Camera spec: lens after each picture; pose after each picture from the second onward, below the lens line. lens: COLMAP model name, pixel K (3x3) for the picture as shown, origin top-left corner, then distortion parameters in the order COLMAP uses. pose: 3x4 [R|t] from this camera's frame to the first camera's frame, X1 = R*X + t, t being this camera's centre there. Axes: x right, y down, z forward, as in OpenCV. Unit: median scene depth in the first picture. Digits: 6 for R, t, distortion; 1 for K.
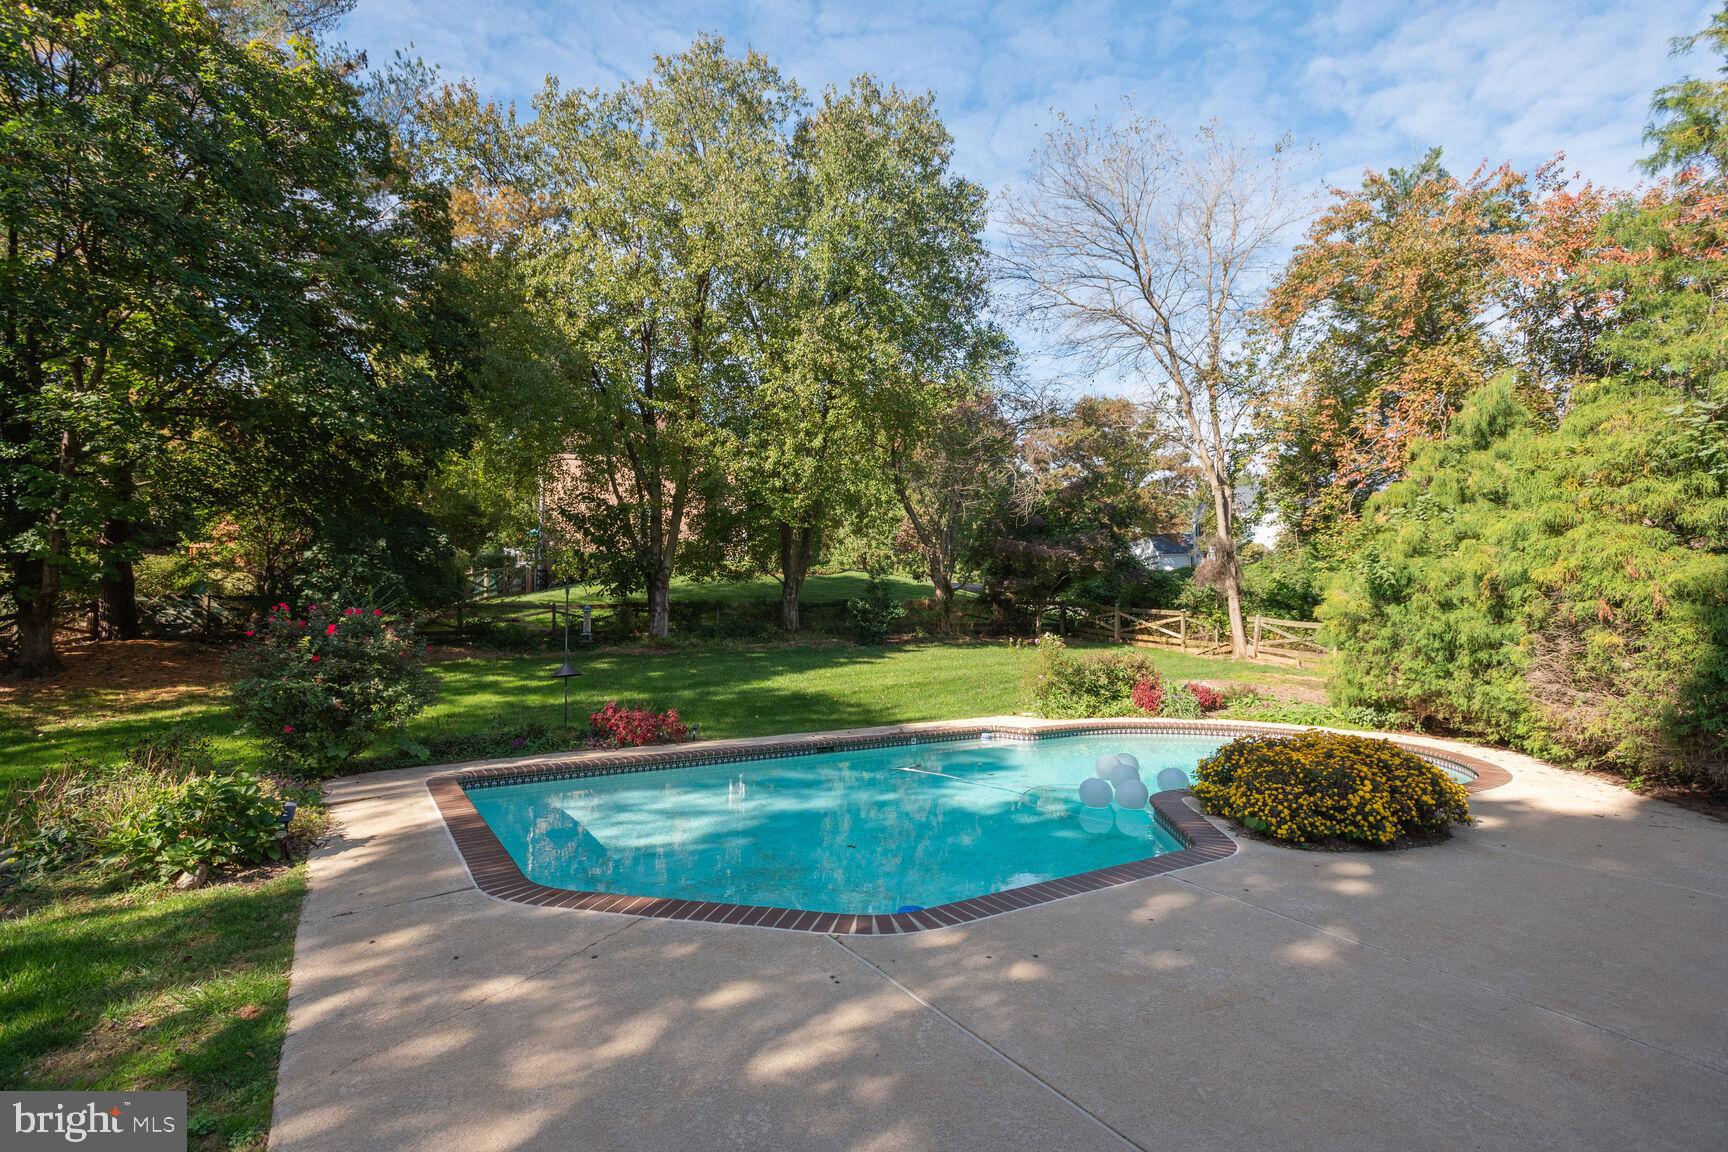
lens RADIAL K [[806.0, 0, 866.4], [0, 806.0, 575.4], [0, 0, 1]] dist [0.018975, -0.005472]
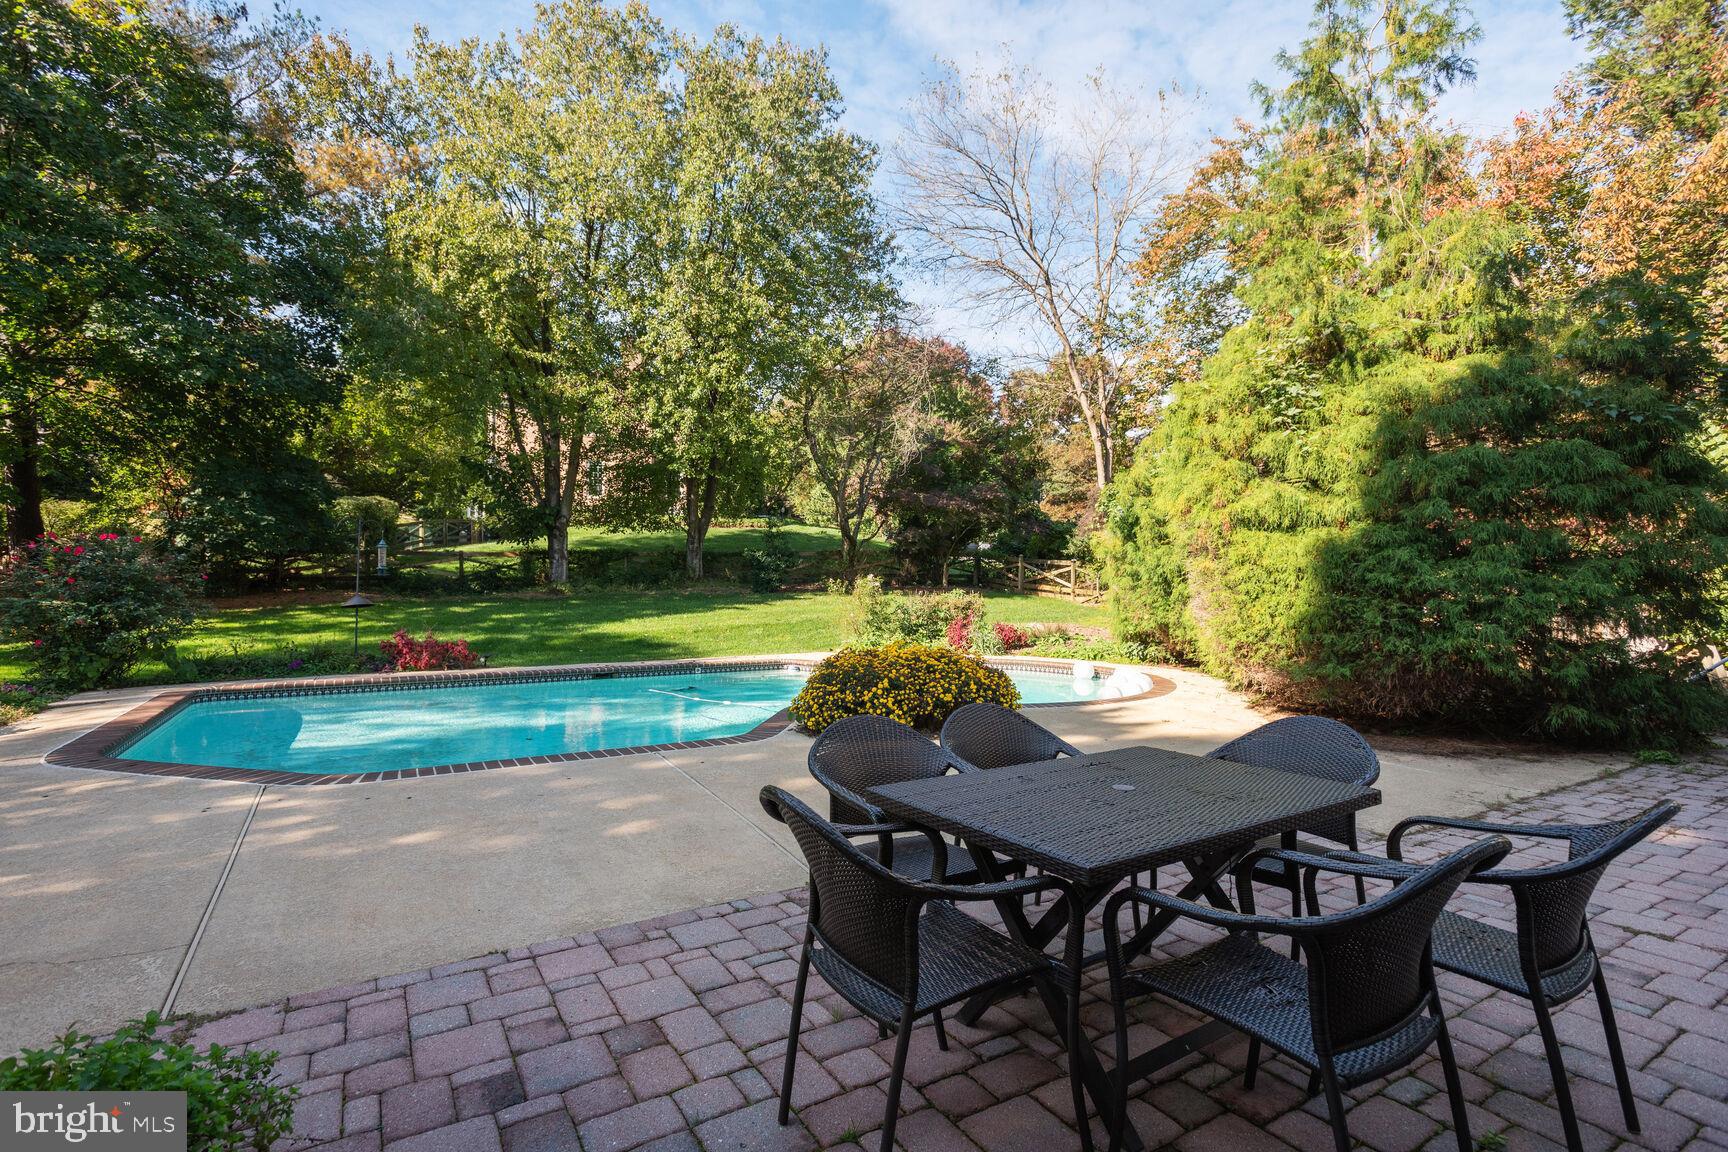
lens RADIAL K [[806.0, 0, 866.4], [0, 806.0, 575.4], [0, 0, 1]] dist [0.018975, -0.005472]
pose [[0.999756, 0.004363, -0.021654, 0.189238], [-0.003304, 0.998808, 0.048693, 0.016559], [0.021841, -0.048610, 0.998579, -0.035393]]
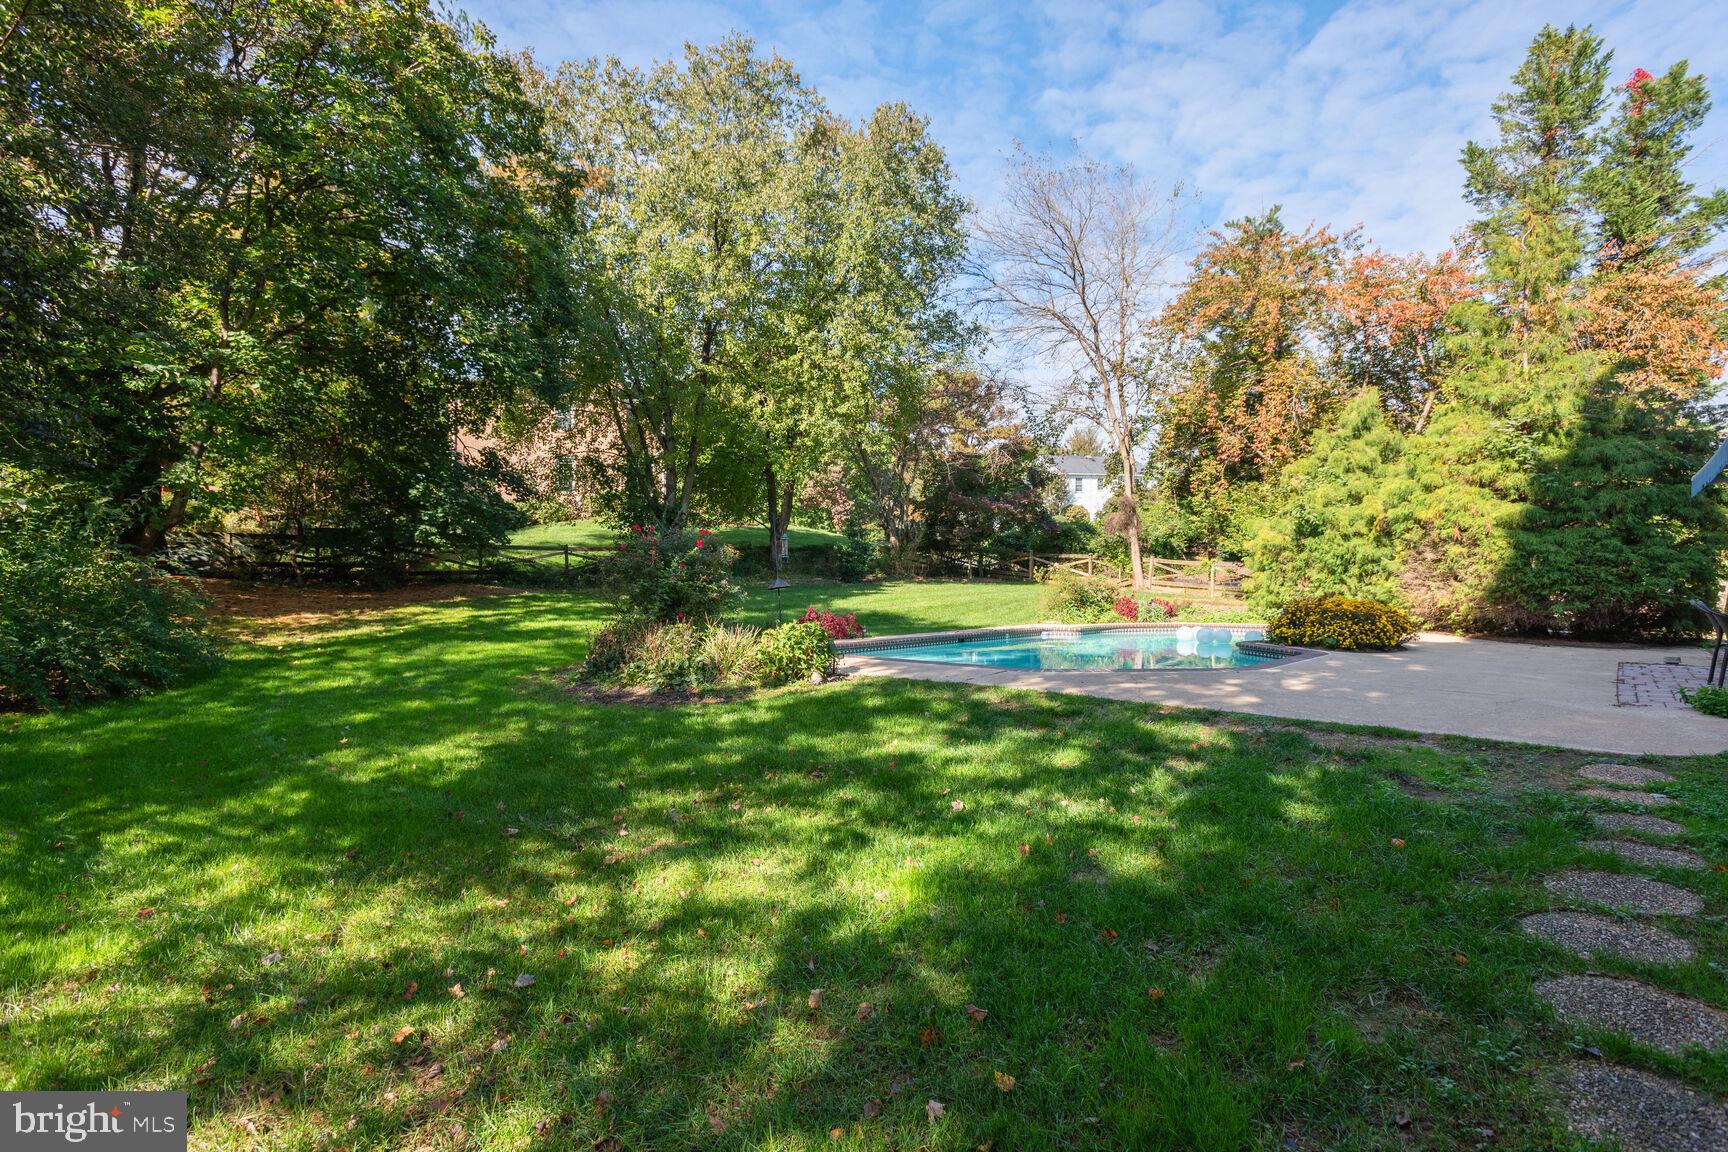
lens RADIAL K [[806.0, 0, 866.4], [0, 806.0, 575.4], [0, 0, 1]] dist [0.018975, -0.005472]
pose [[0.969010, -0.003032, 0.247003, -0.320967], [-0.009129, 0.998802, 0.048071, 0.023770], [-0.246853, -0.048836, 0.967822, -0.168777]]
